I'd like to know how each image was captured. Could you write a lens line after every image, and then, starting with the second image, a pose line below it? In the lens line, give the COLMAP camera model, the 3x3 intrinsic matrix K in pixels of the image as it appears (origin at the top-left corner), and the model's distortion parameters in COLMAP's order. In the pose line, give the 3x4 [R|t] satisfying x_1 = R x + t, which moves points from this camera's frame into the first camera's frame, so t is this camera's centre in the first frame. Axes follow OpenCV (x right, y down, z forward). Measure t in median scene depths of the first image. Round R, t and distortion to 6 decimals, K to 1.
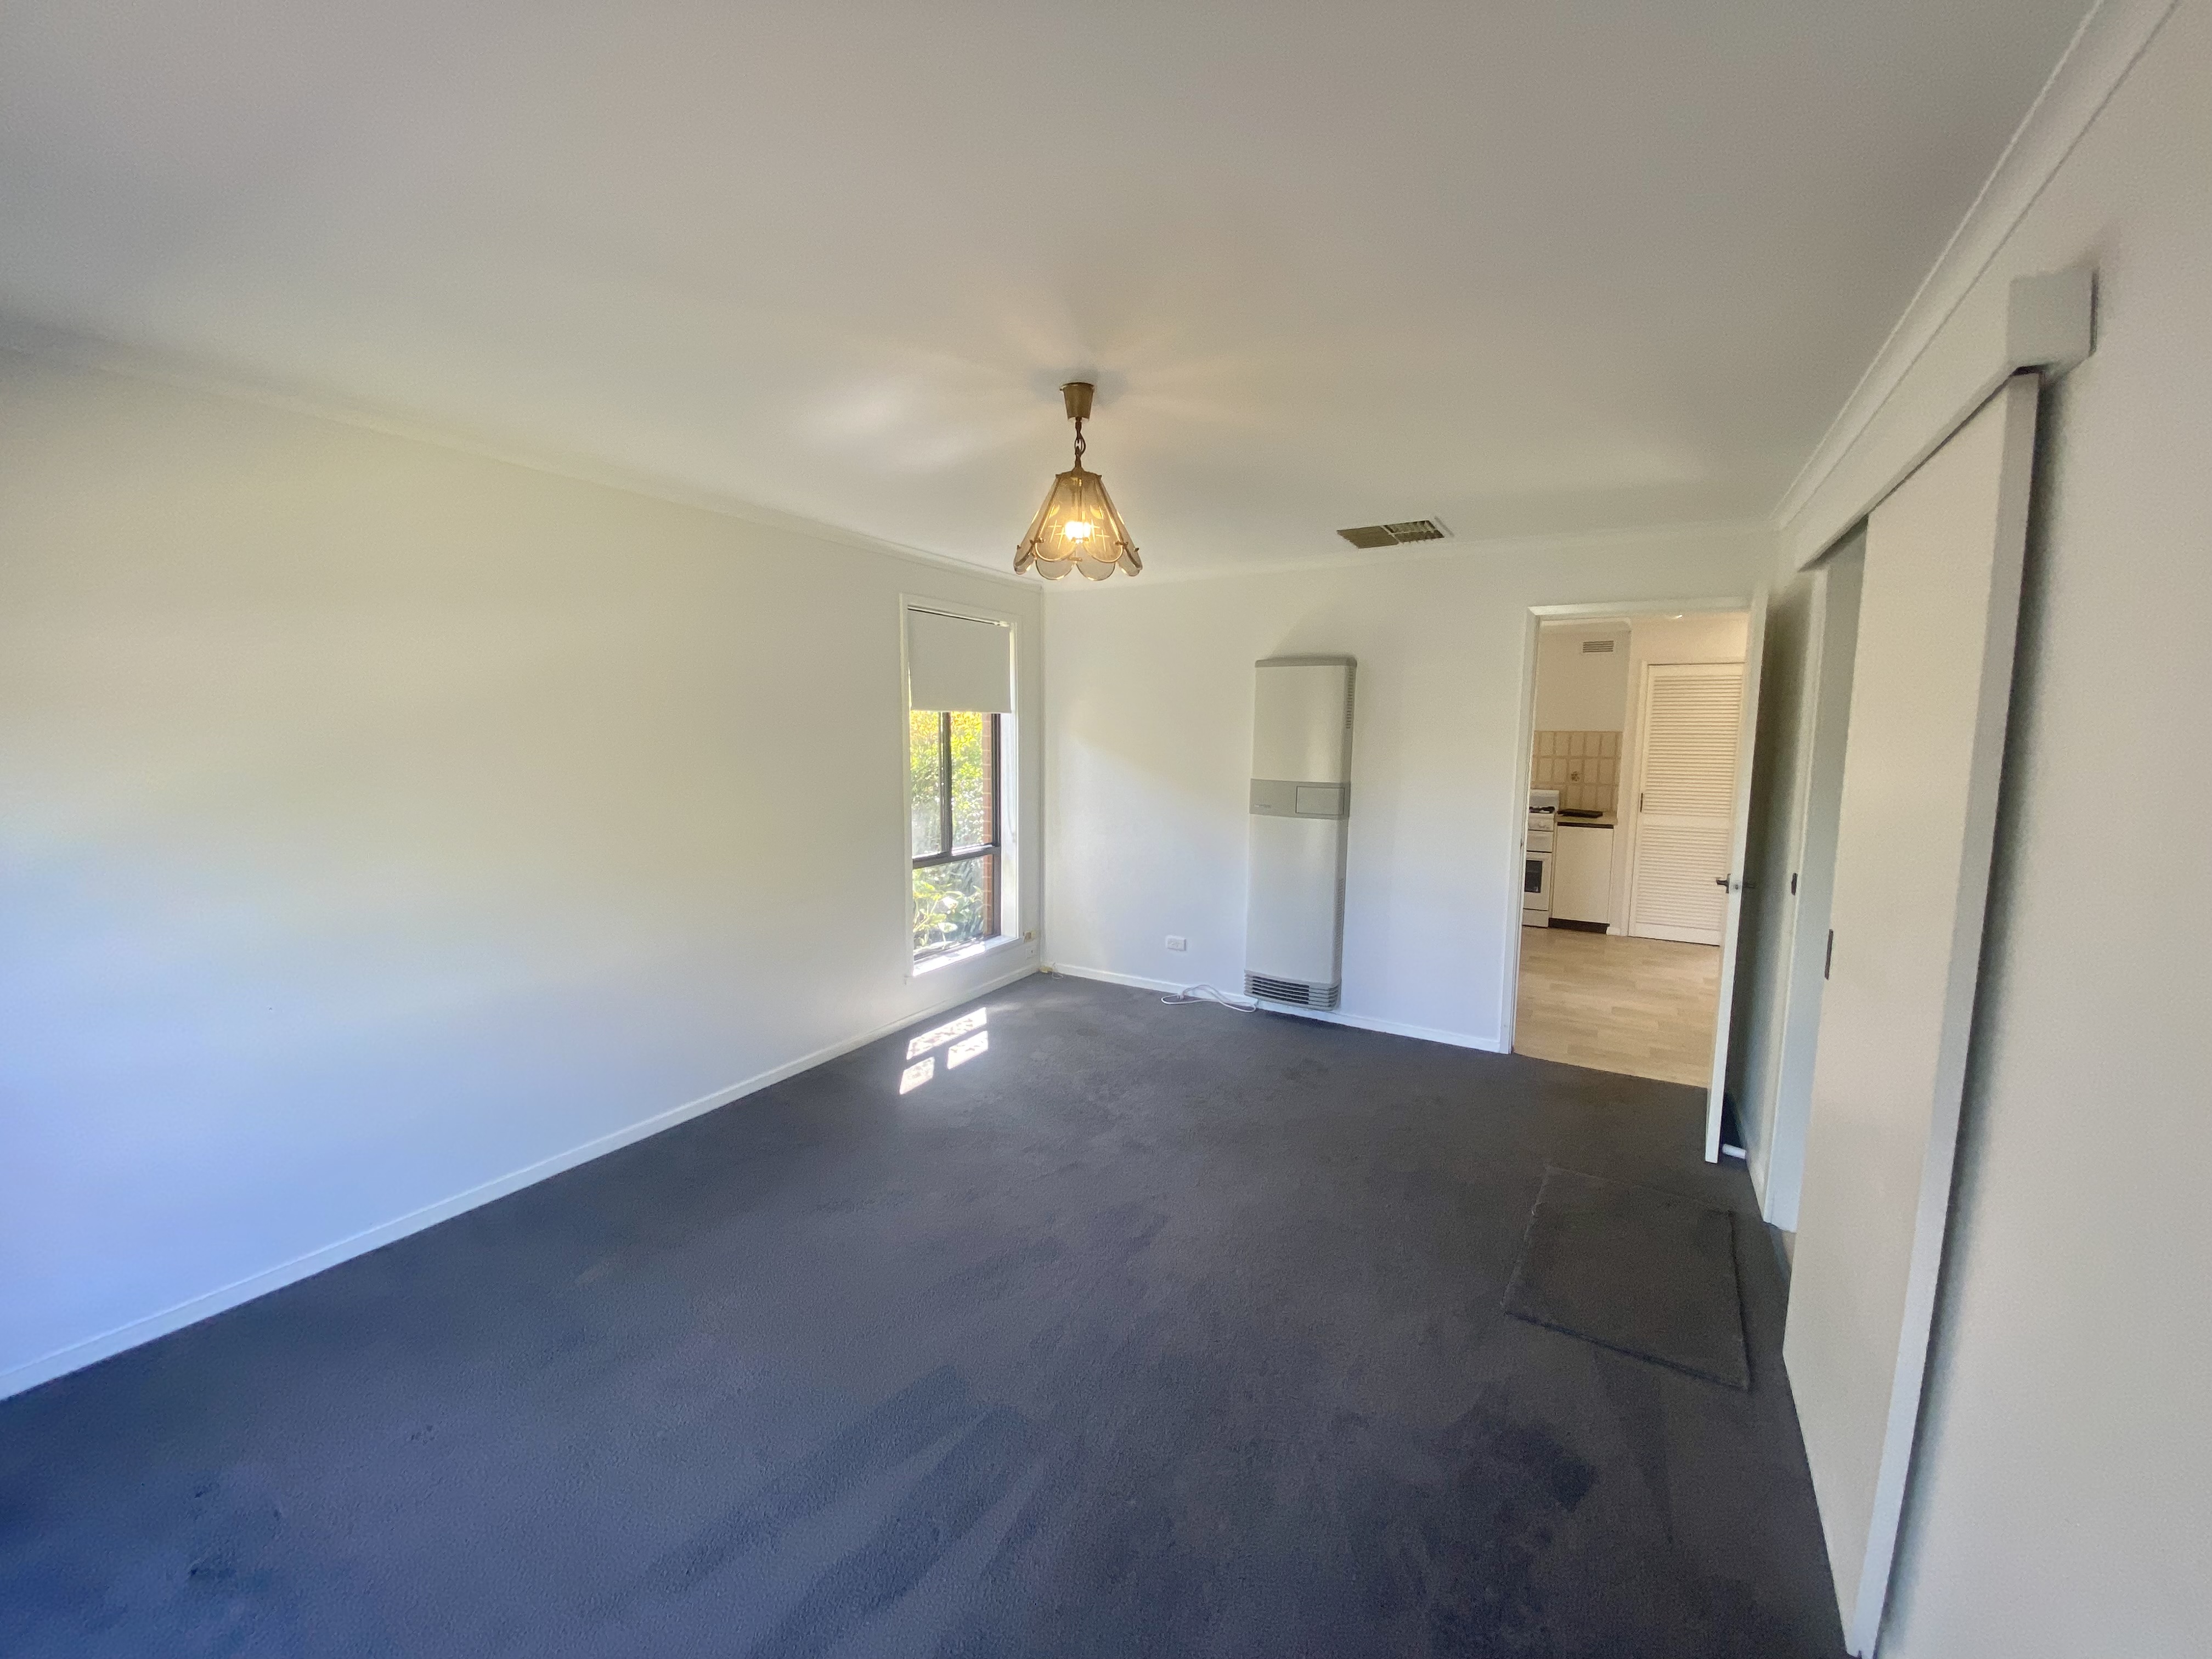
lens RADIAL K [[896.1, 0, 1106.0], [0, 896.1, 829.5], [0, 0, 1]] dist [0.175998, -0.027912]
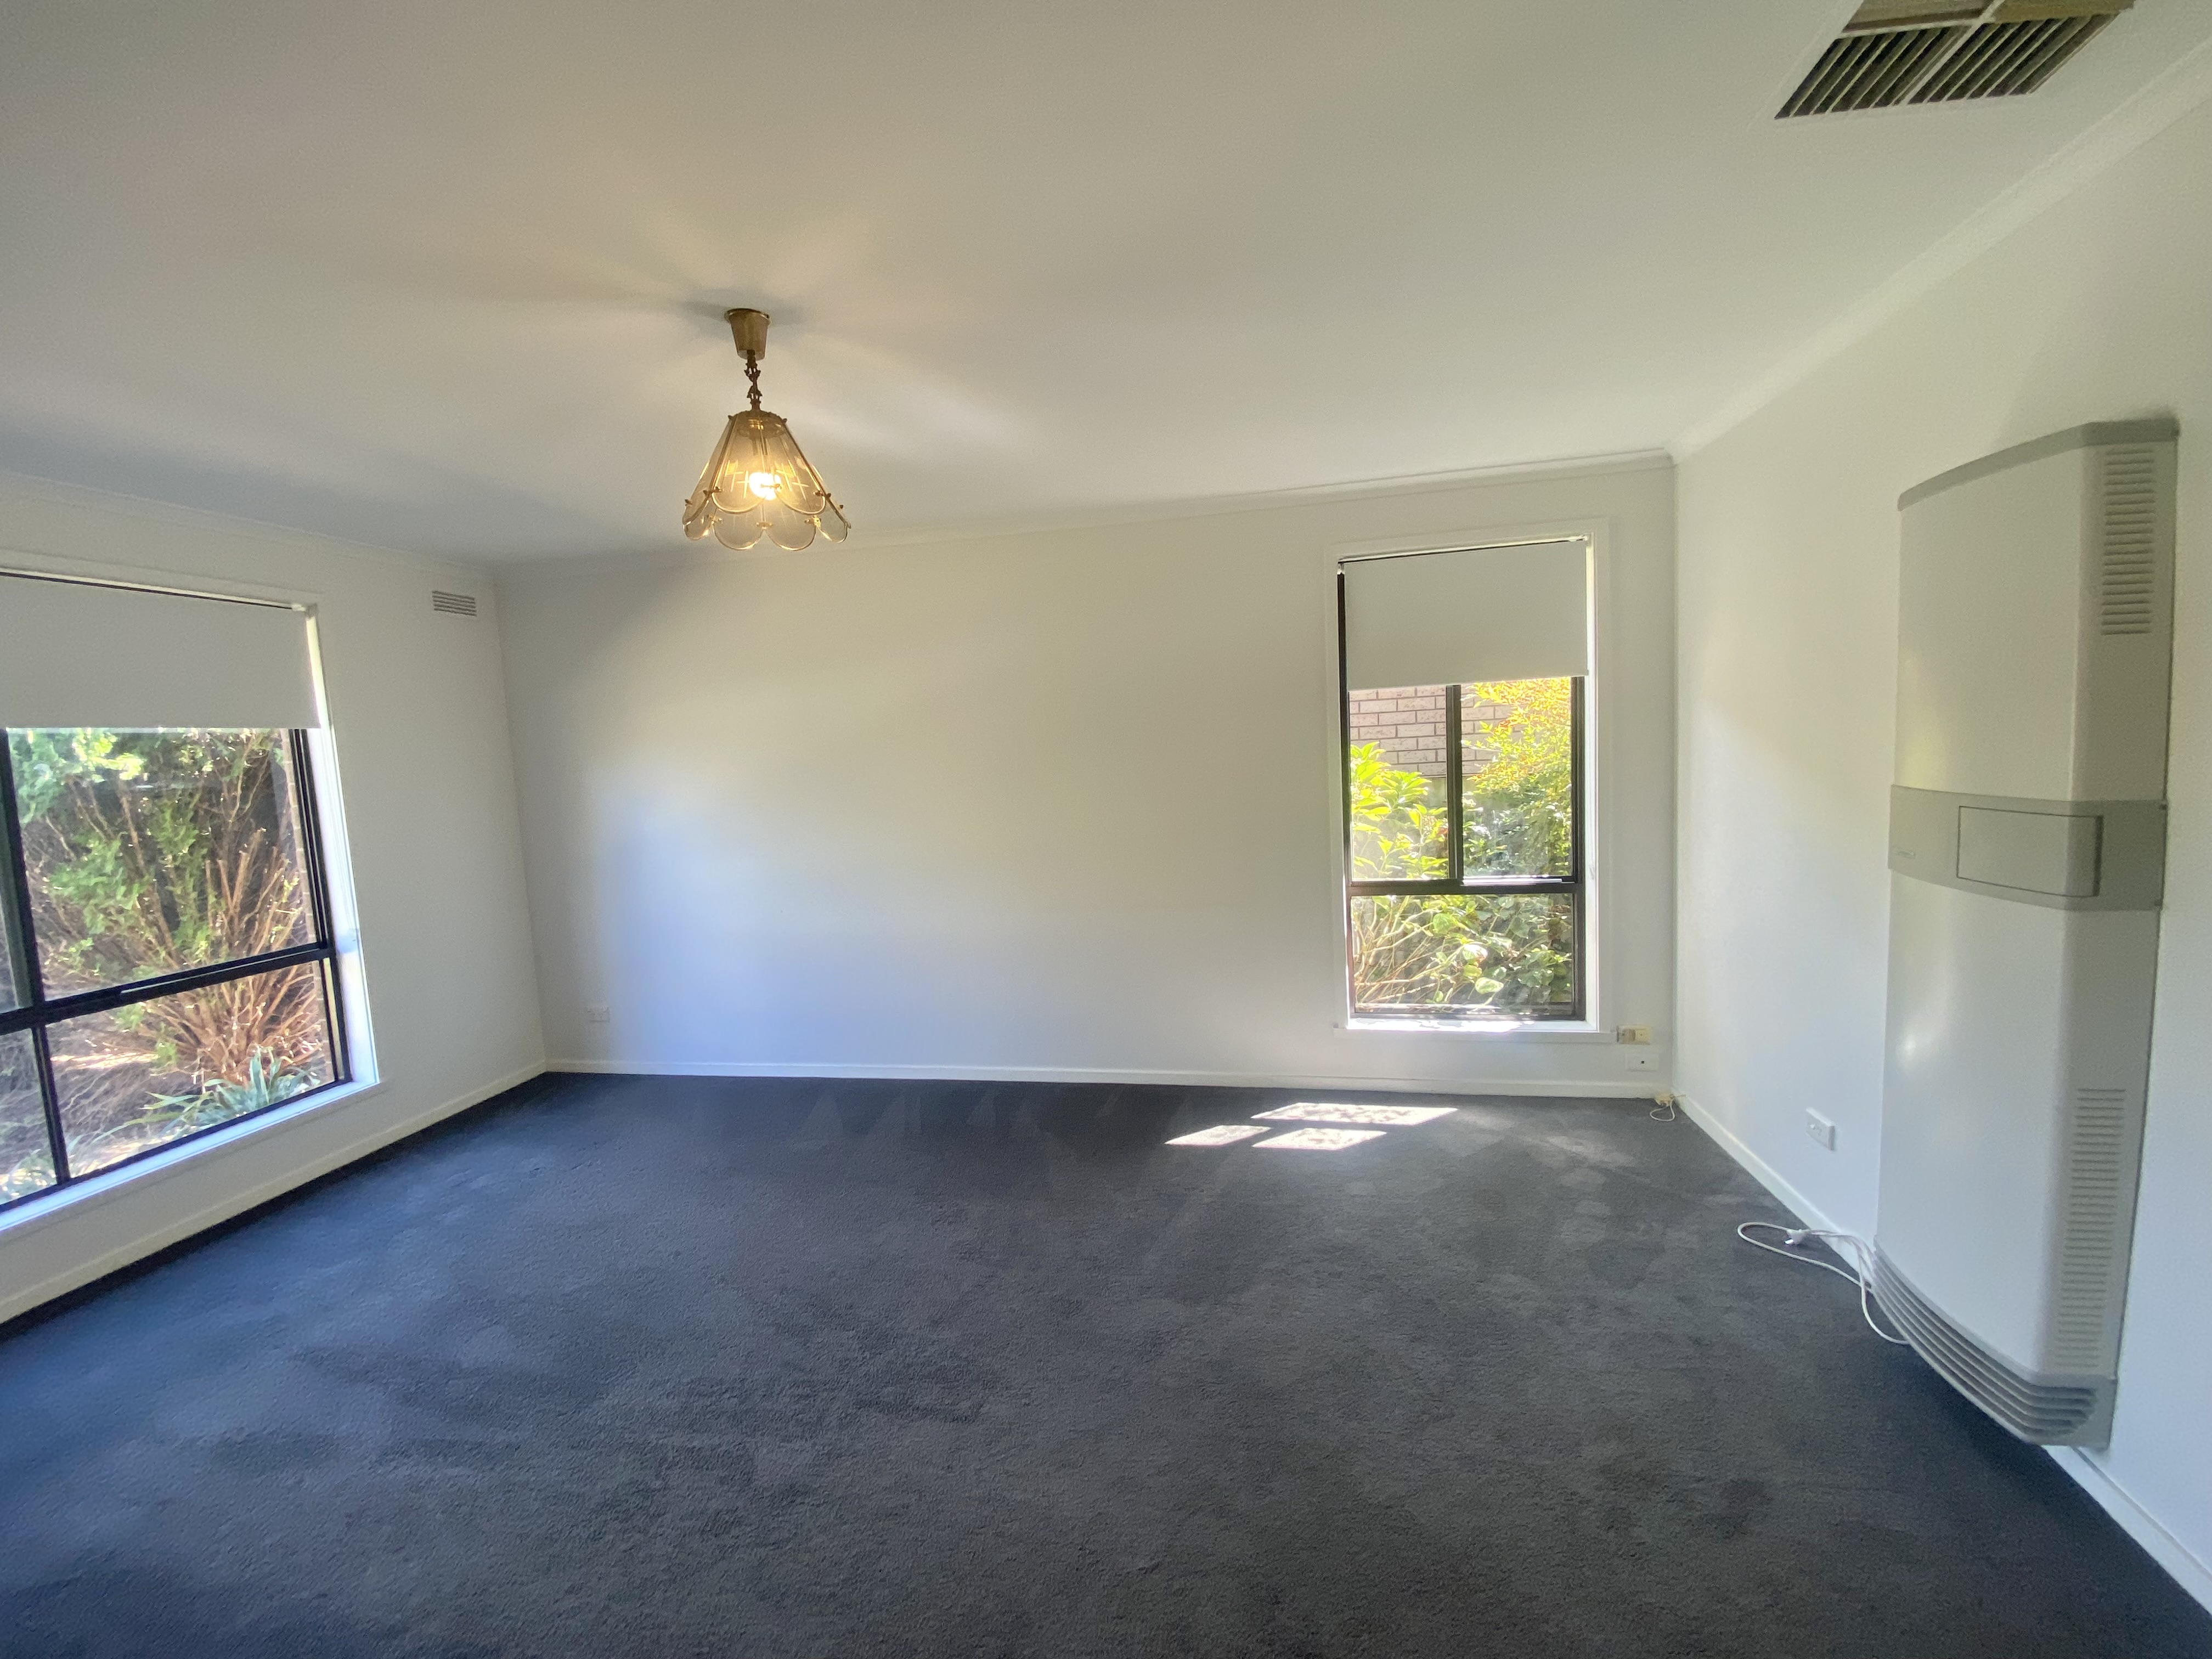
lens RADIAL K [[898.6, 0, 1099.5], [0, 898.6, 832.7], [0, 0, 1]] dist [0.034739, -0.028510]
pose [[0.313973, 0.066770, -0.947081, 0.461659], [-0.053720, 0.997175, 0.052492, -0.038992], [0.947911, 0.034396, 0.316673, 0.559052]]
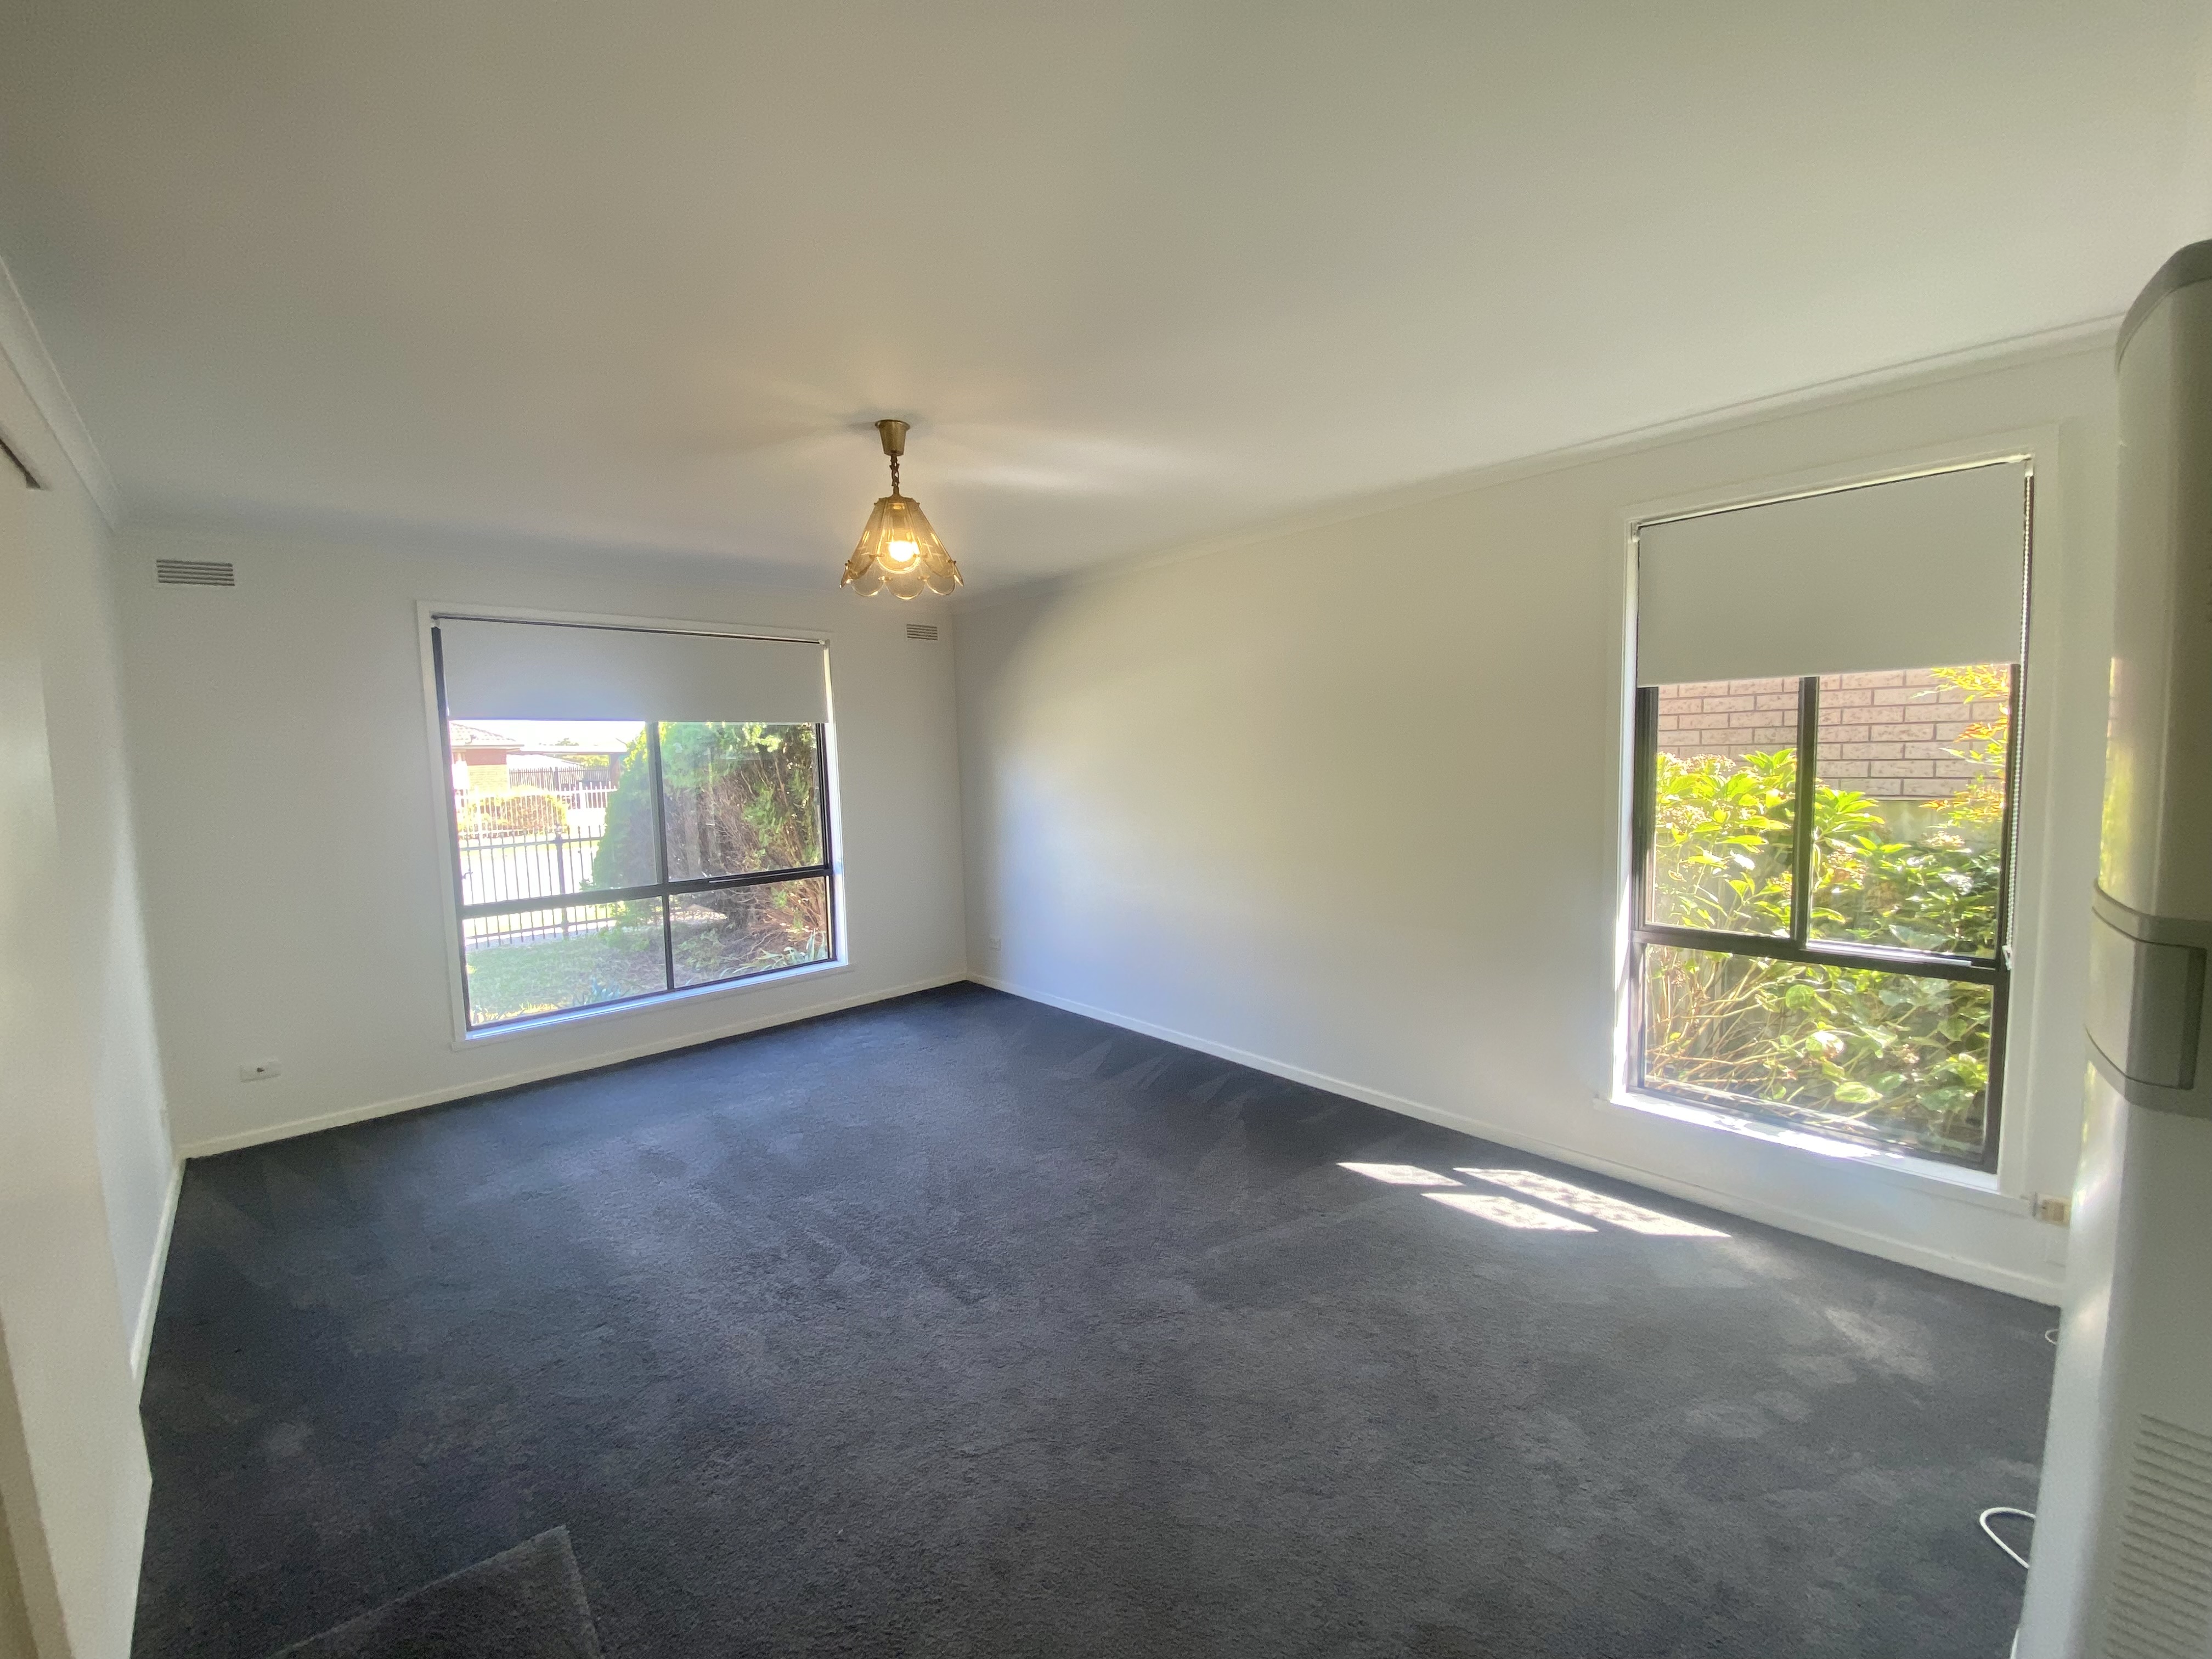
lens RADIAL K [[898.6, 0, 1099.5], [0, 898.6, 832.7], [0, 0, 1]] dist [0.034739, -0.028510]
pose [[-0.310444, 0.085876, -0.946705, 0.506009], [-0.081955, 0.989785, 0.116659, -0.074668], [0.947052, 0.113804, -0.300235, 0.852952]]
